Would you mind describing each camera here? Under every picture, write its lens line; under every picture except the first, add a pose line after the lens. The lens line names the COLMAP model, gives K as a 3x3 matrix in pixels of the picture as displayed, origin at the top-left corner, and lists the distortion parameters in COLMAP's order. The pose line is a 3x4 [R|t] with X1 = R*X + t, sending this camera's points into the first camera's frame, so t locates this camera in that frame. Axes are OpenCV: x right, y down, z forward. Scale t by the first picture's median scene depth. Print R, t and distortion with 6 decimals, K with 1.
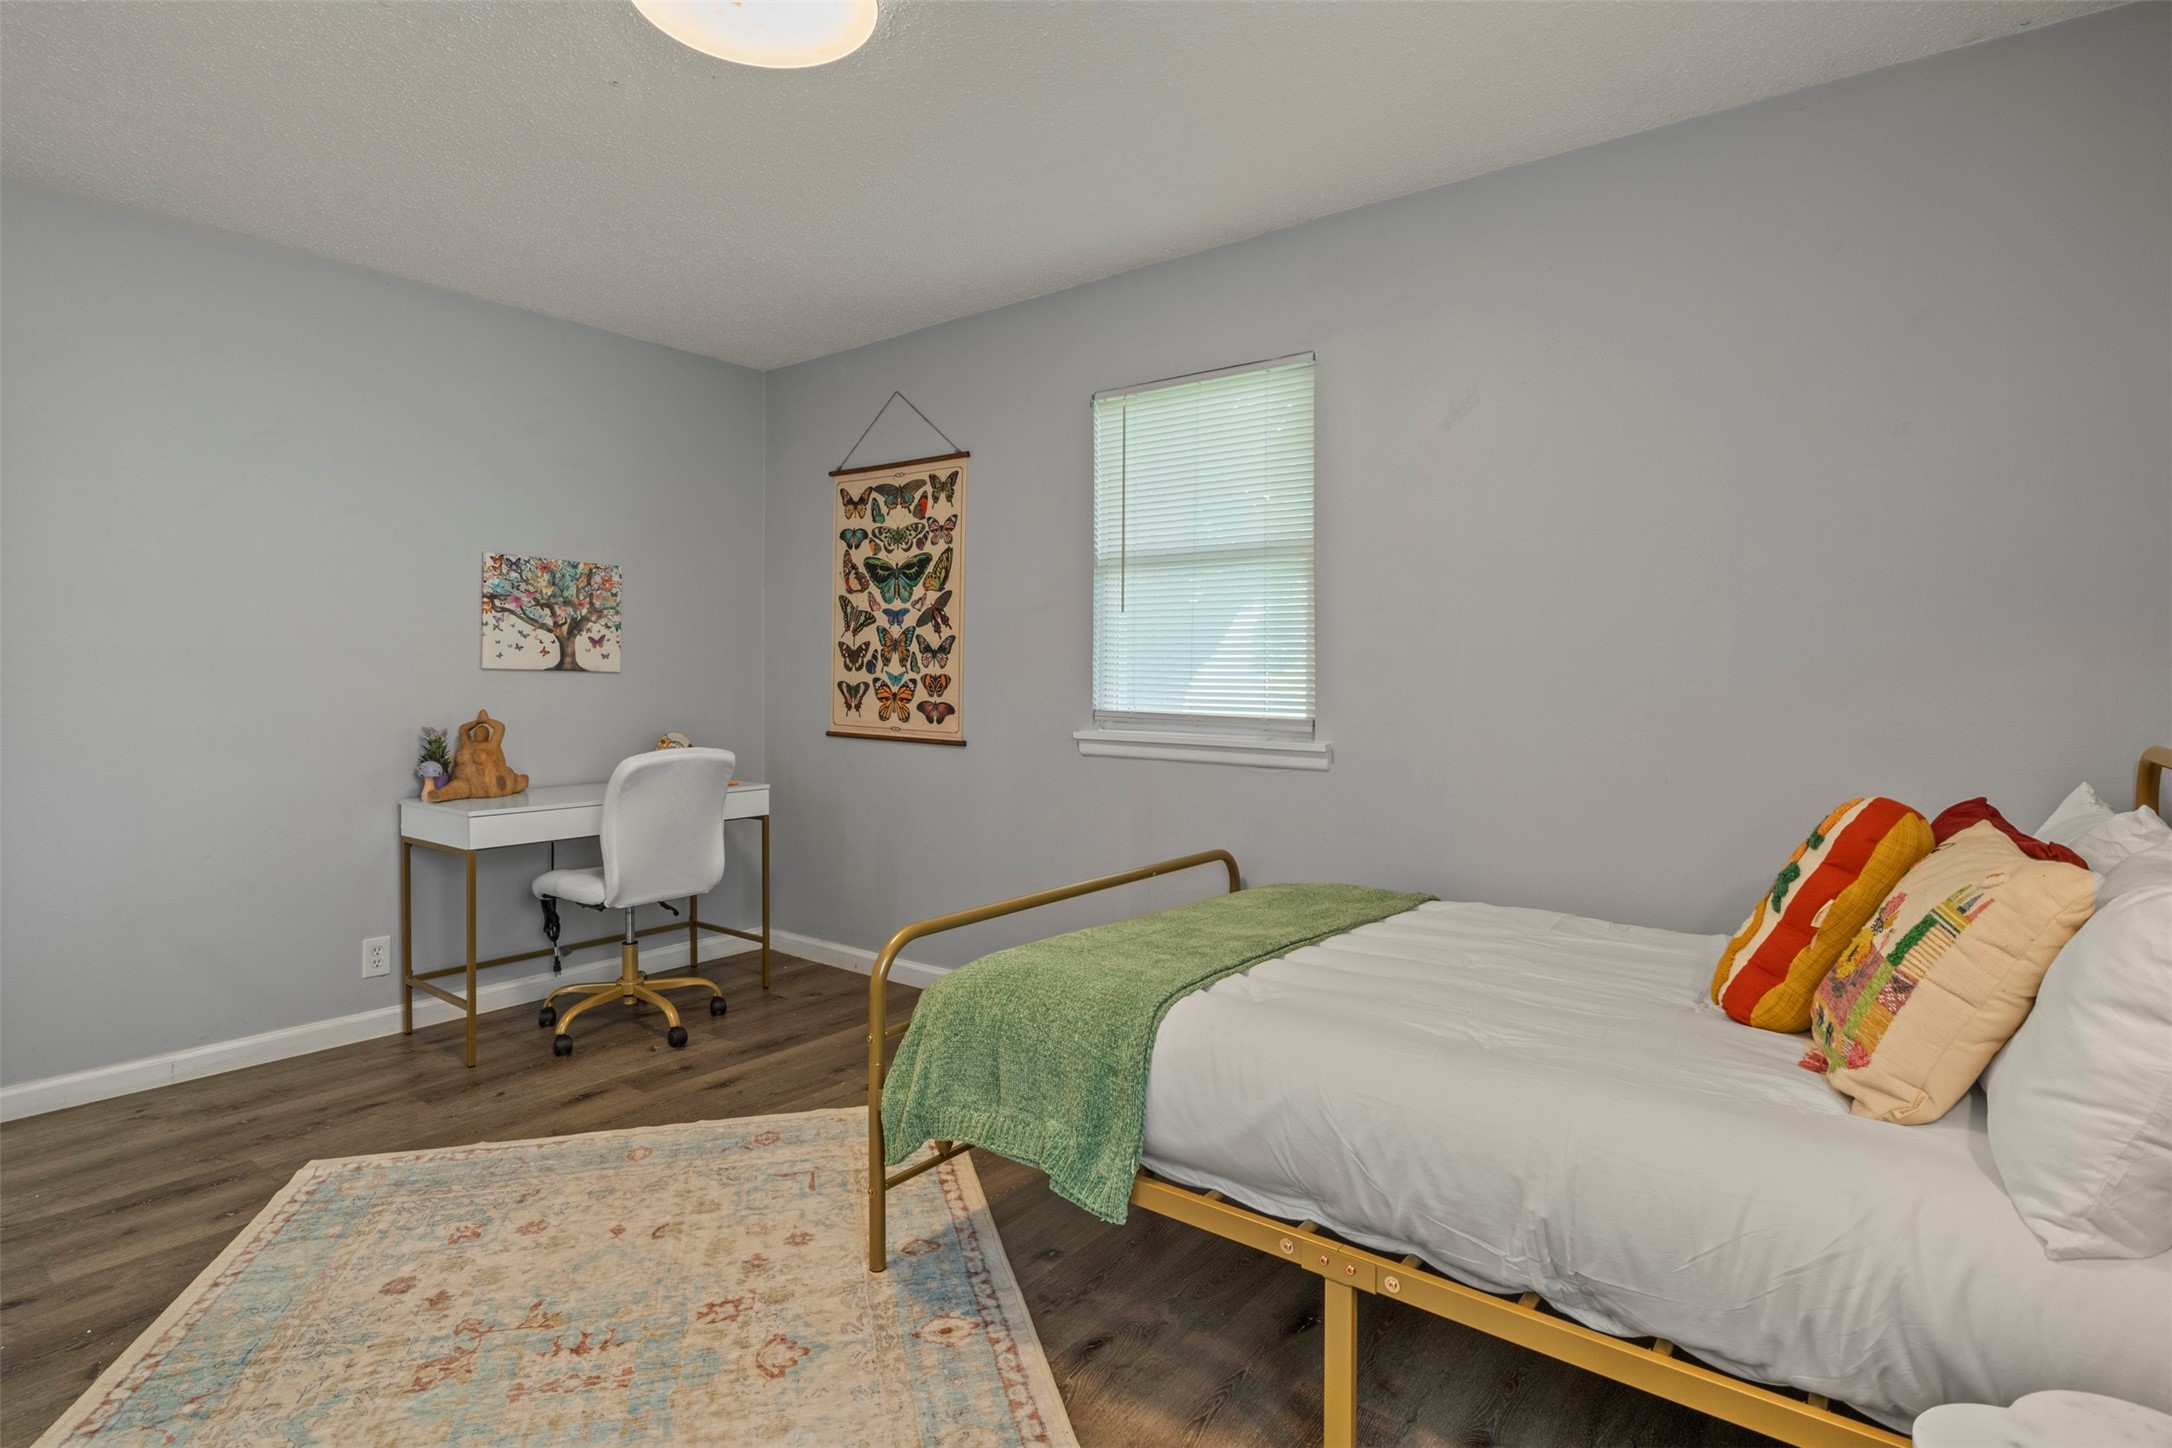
lens RADIAL K [[1095.3, 0, 1083.5], [0, 1095.3, 692.0], [0, 0, 1]] dist [-0.009632, 0.000329]
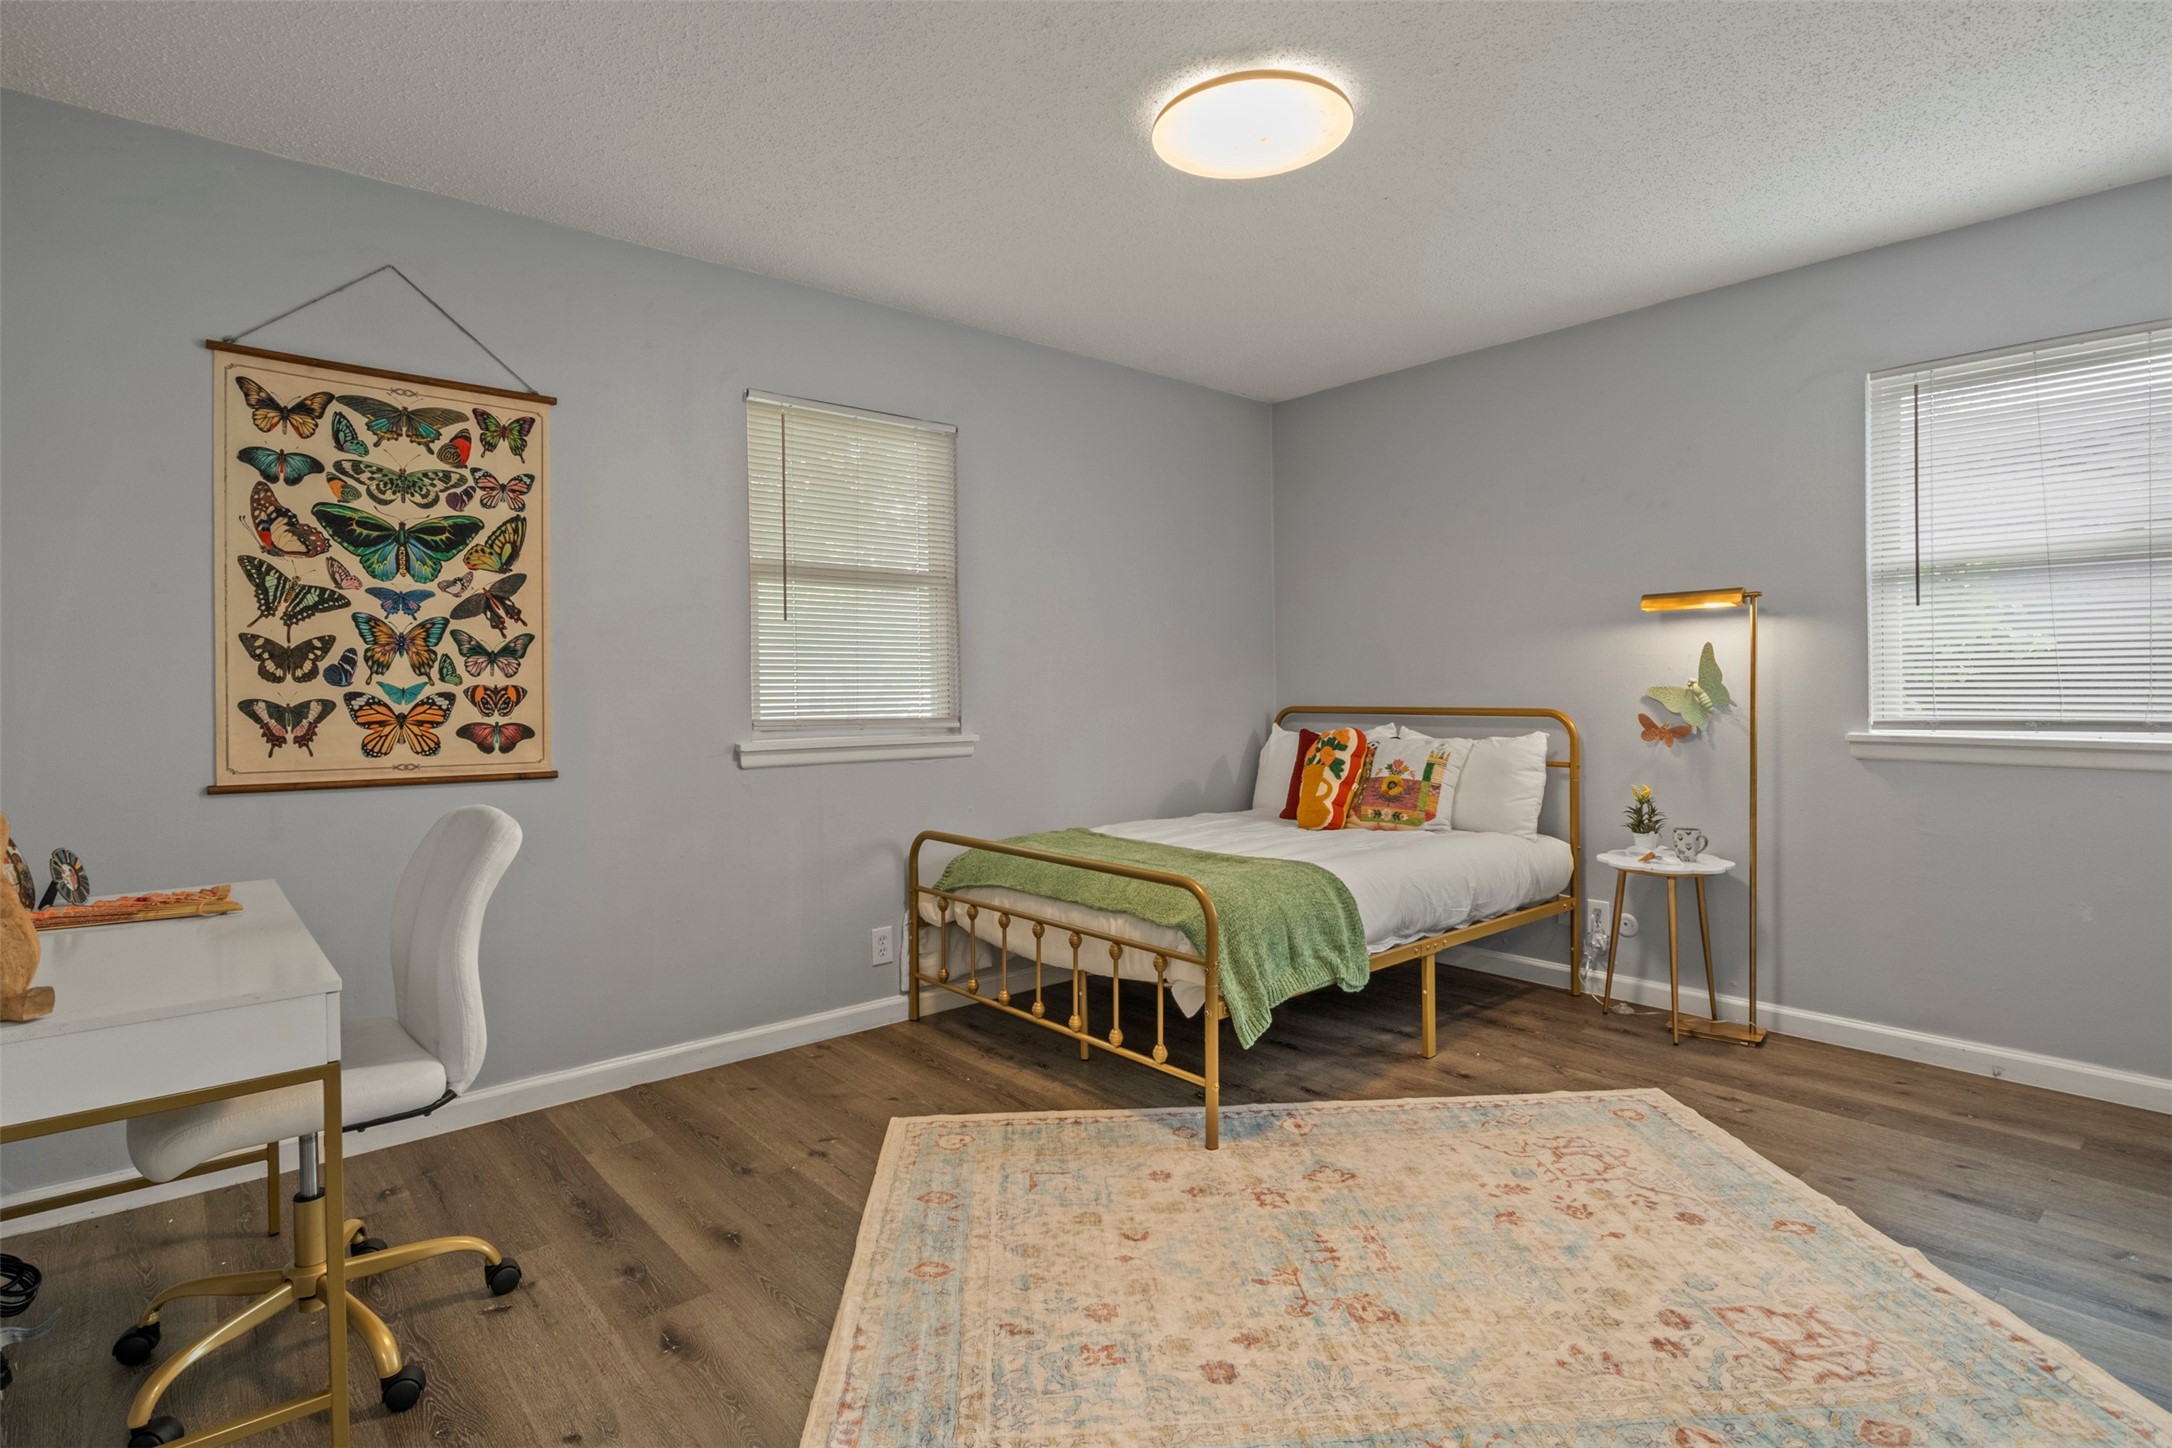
lens RADIAL K [[1084.5, 0, 1086.0], [0, 1084.5, 698.3], [0, 0, 1]] dist [-0.008540, 0.000330]
pose [[0.193870, -0.018045, 0.980861, -0.758871], [0.025664, 0.999582, 0.013316, -0.007128], [-0.980692, 0.022591, 0.194252, 0.467888]]
